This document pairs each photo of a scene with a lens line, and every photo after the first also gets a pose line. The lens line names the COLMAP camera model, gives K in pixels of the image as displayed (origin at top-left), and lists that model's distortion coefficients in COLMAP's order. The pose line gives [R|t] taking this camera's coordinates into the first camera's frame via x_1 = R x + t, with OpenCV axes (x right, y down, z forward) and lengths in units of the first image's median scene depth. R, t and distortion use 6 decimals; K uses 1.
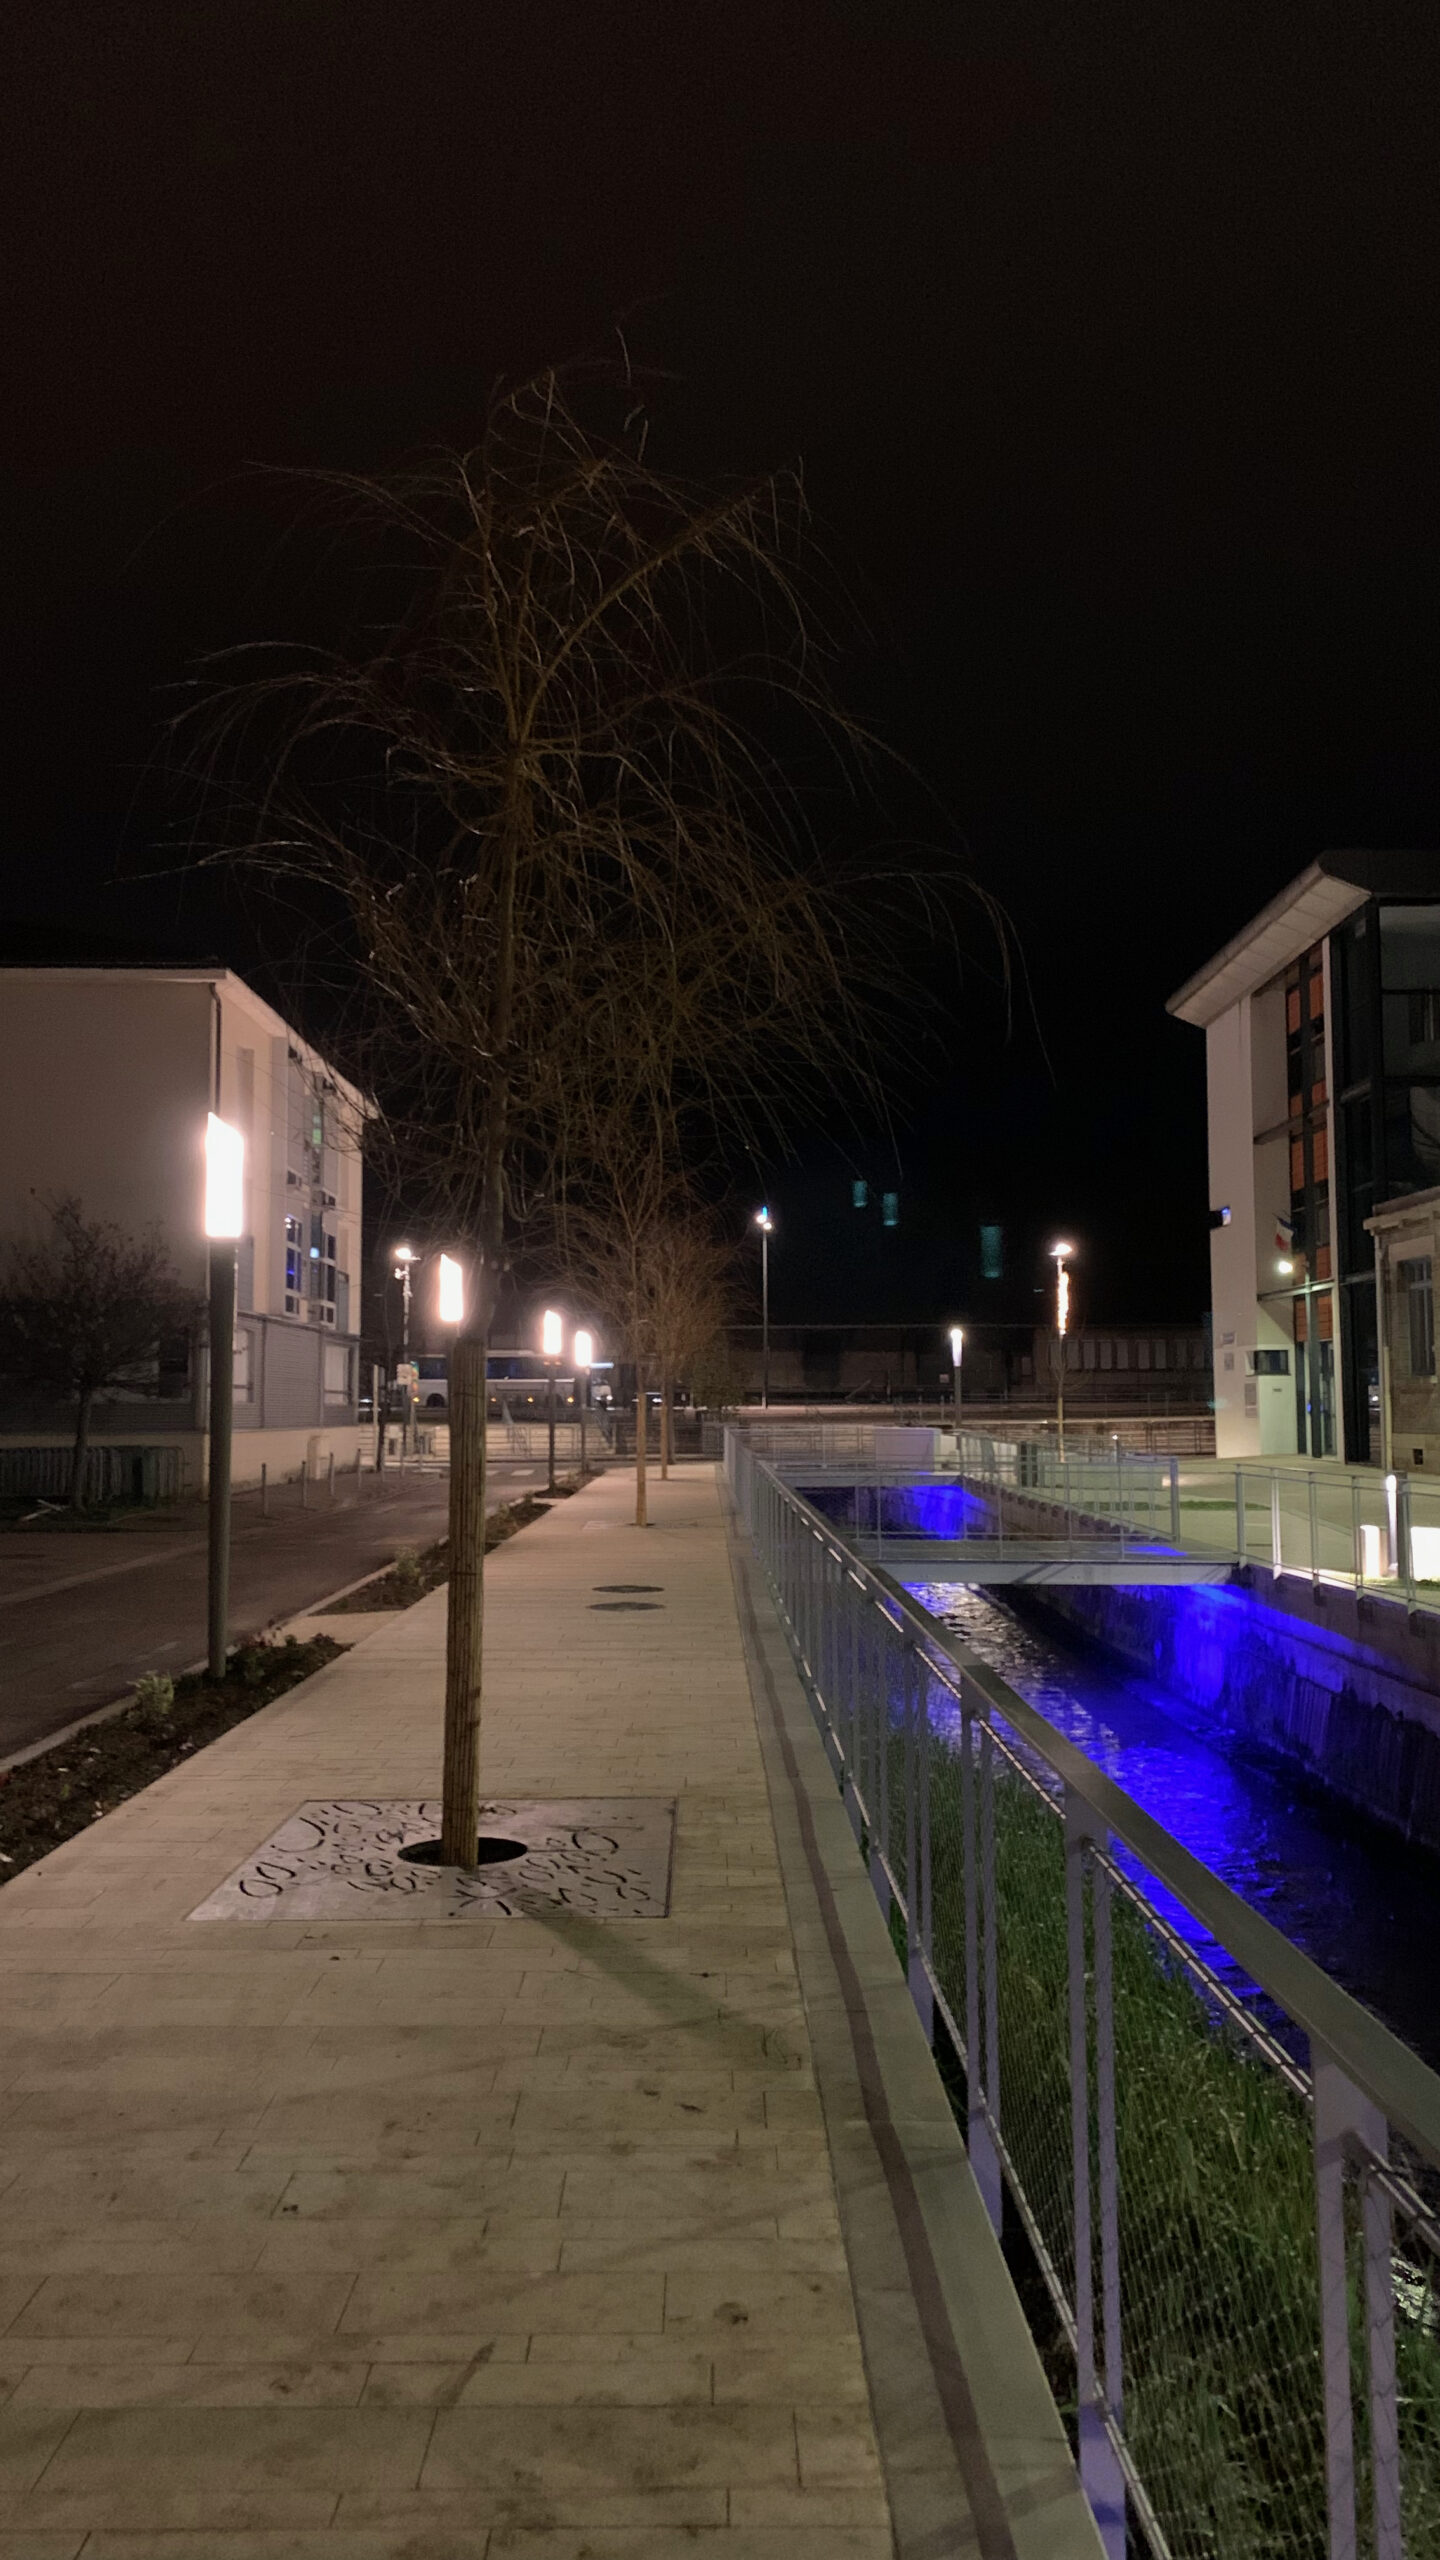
lens RADIAL K [[2068.3, 0, 733.0], [0, 2068.3, 1269.1], [0, 0, 1]] dist [0.076473, -0.017404]
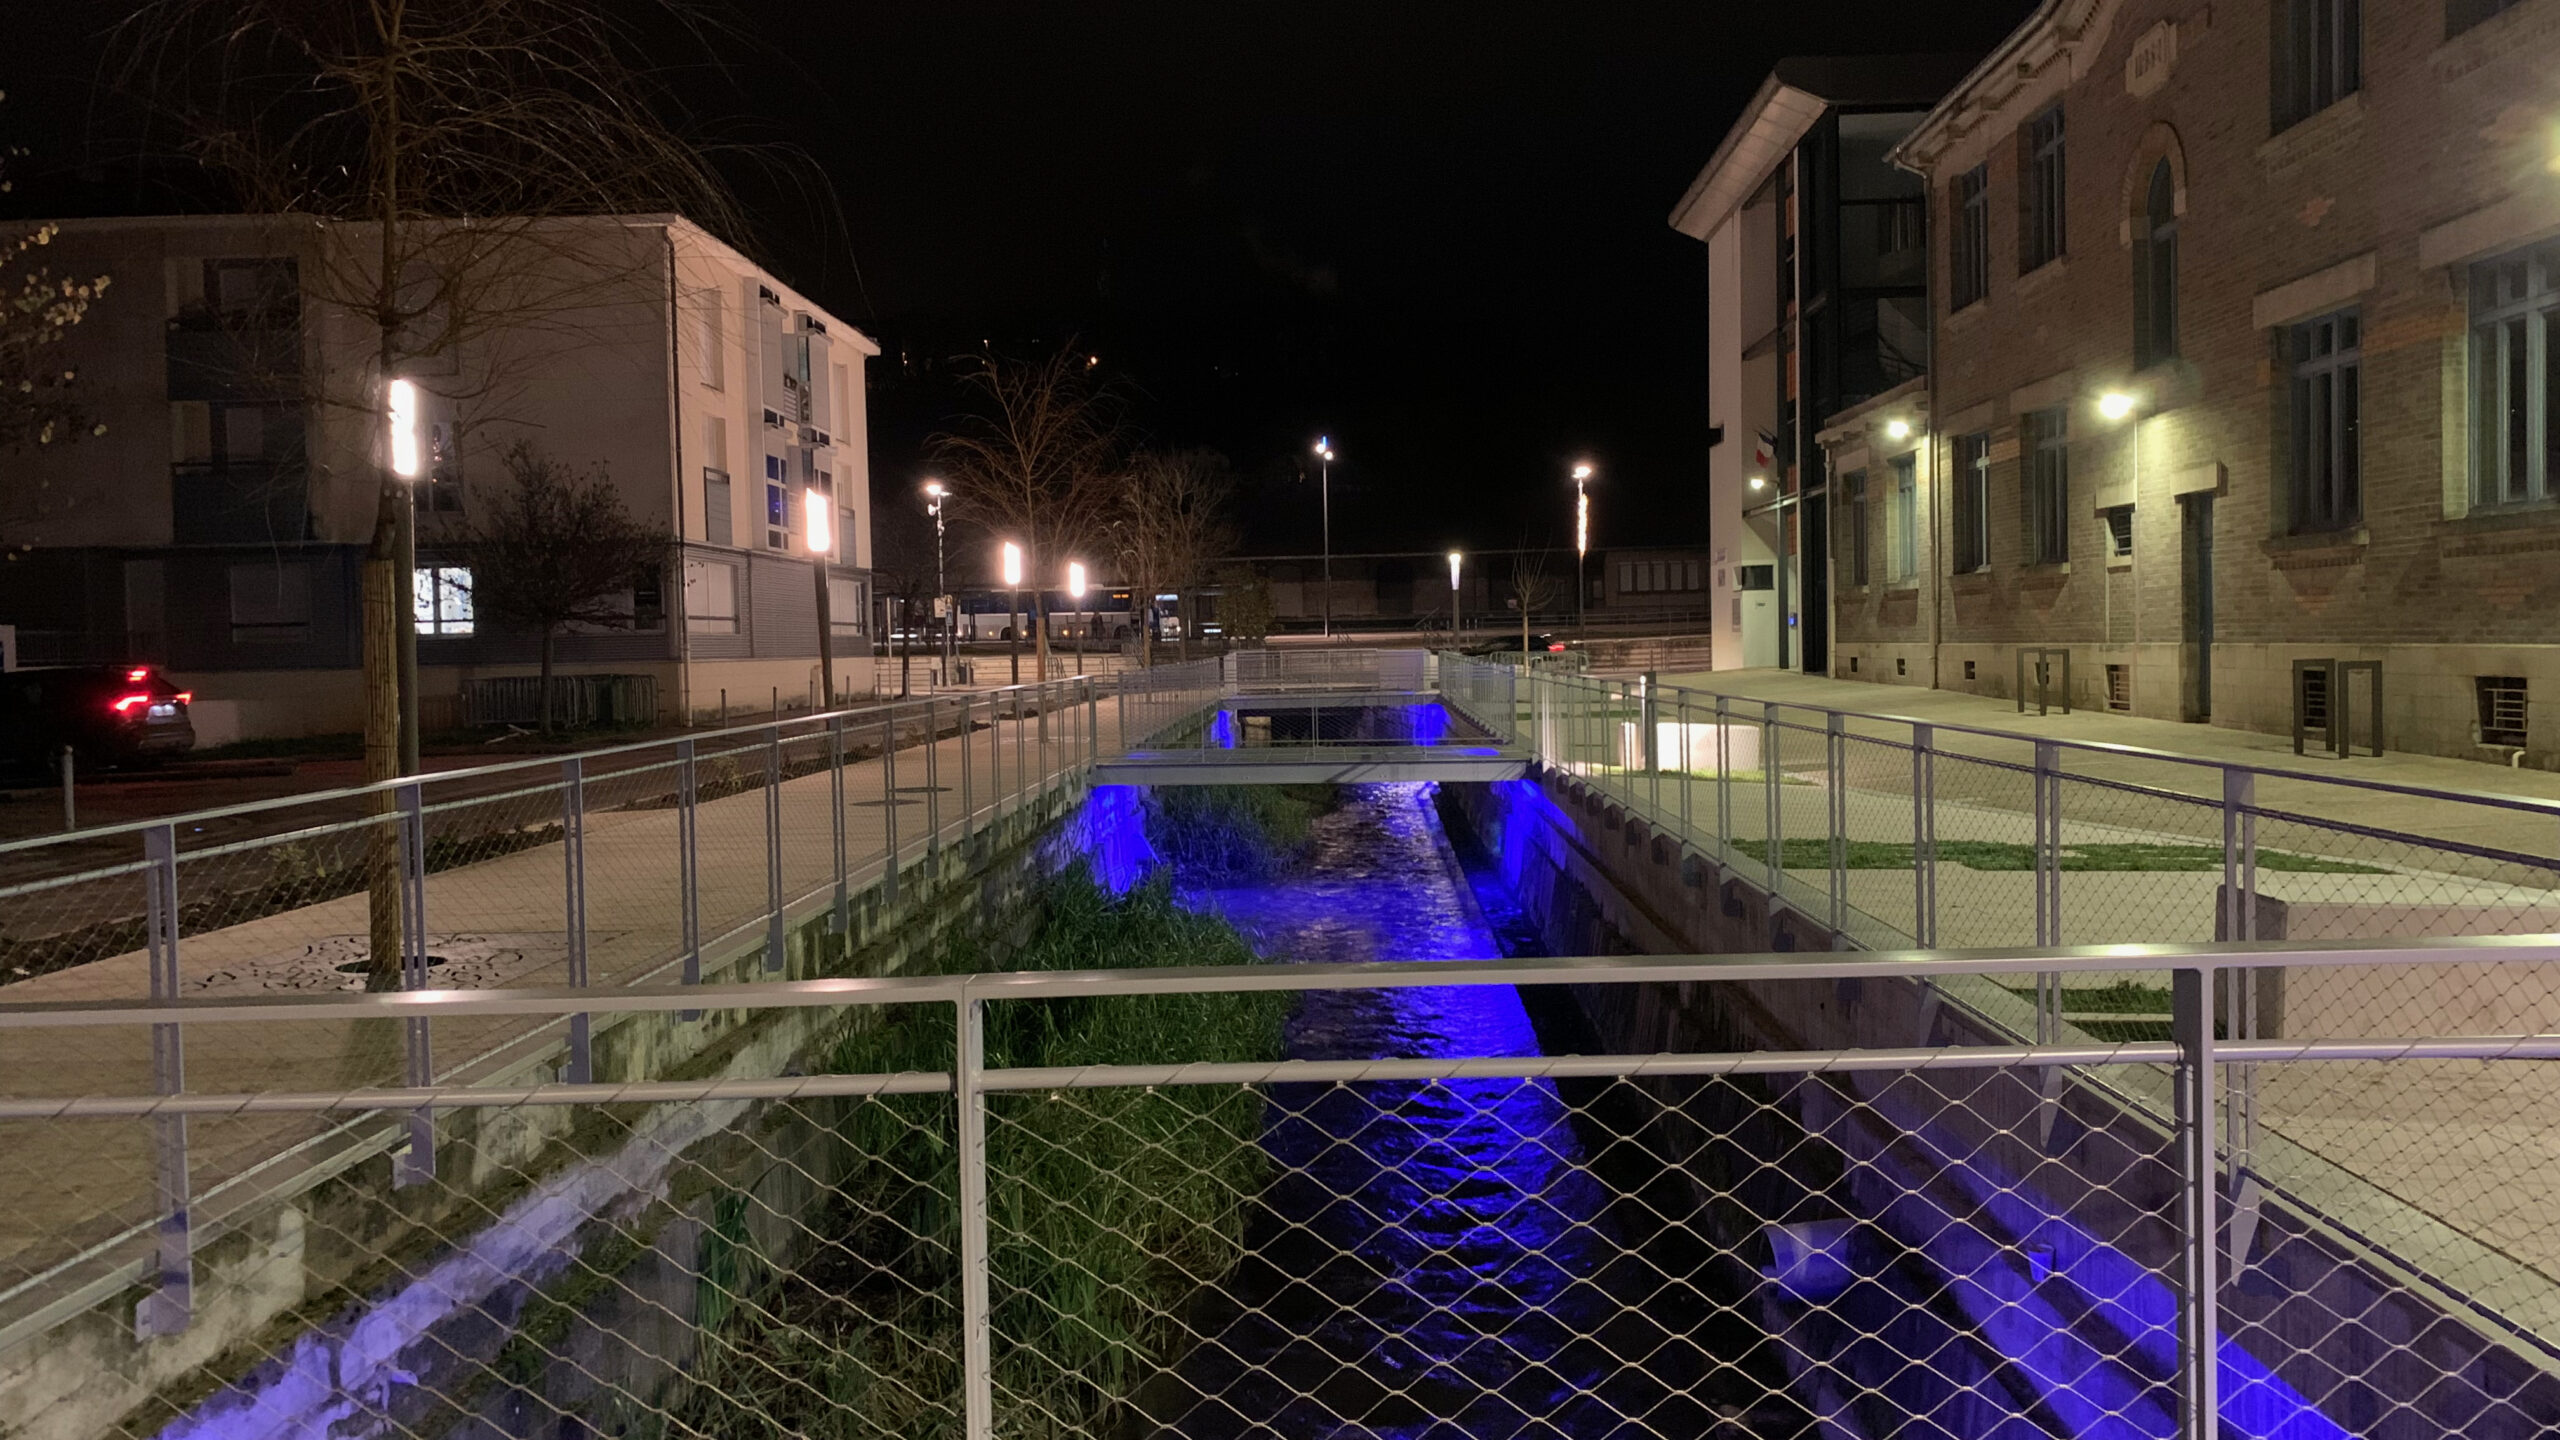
lens RADIAL K [[2068.3, 0, 1270.3], [0, 2068.3, 715.6], [0, 0, 1]] dist [0.076473, -0.017404]
pose [[0.998710, -0.016390, -0.048055, 0.075698], [0.021254, 0.994504, 0.102523, 0.002930], [0.046110, -0.103412, 0.993569, -0.030813]]
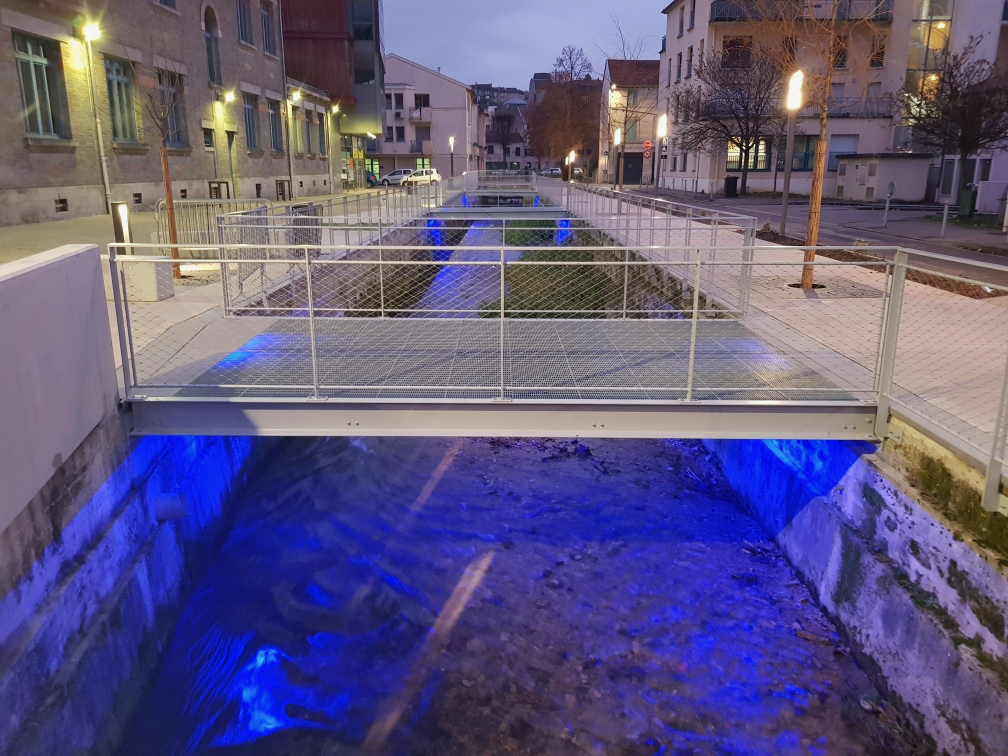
lens RADIAL K [[796.5, 0, 502.6], [0, 796.5, 378.2], [0, 0, 1]] dist [0.003895, 0.000914]
pose [[-0.999893, 0.009626, 0.011024, 0.036719], [0.011575, 0.981090, 0.193207, 0.126239], [-0.008956, 0.193314, -0.981096, 1.876074]]
